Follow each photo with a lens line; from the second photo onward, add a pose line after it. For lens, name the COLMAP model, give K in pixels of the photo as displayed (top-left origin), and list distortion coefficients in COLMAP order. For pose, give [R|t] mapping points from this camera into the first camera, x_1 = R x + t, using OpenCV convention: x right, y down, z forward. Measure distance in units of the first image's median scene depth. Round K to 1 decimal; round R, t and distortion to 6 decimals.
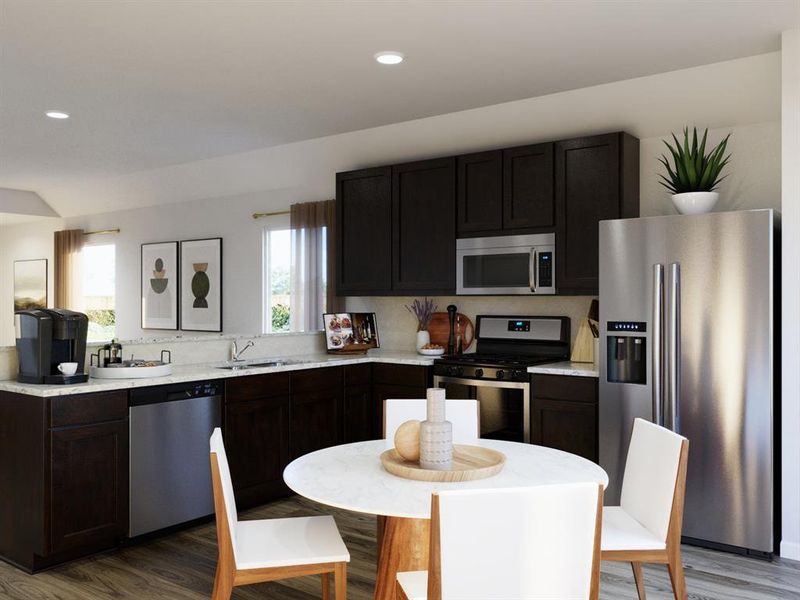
lens RADIAL K [[709.5, 0, 399.8], [0, 709.5, 299.6], [0, 0, 1]] dist [-0.000321, -0.000401]
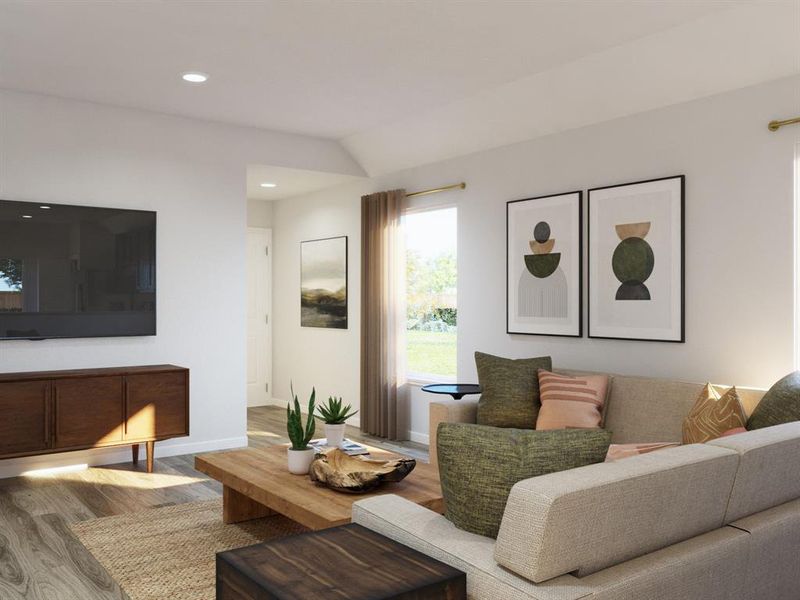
lens RADIAL K [[709.5, 0, 400.1], [0, 709.5, 301.0], [0, 0, 1]] dist [-0.000321, -0.000401]
pose [[0.960860, -0.004963, -0.276990, -0.285057], [0.007460, 0.999940, 0.007960, 0.005969], [0.276934, -0.009715, 0.960840, 0.360590]]
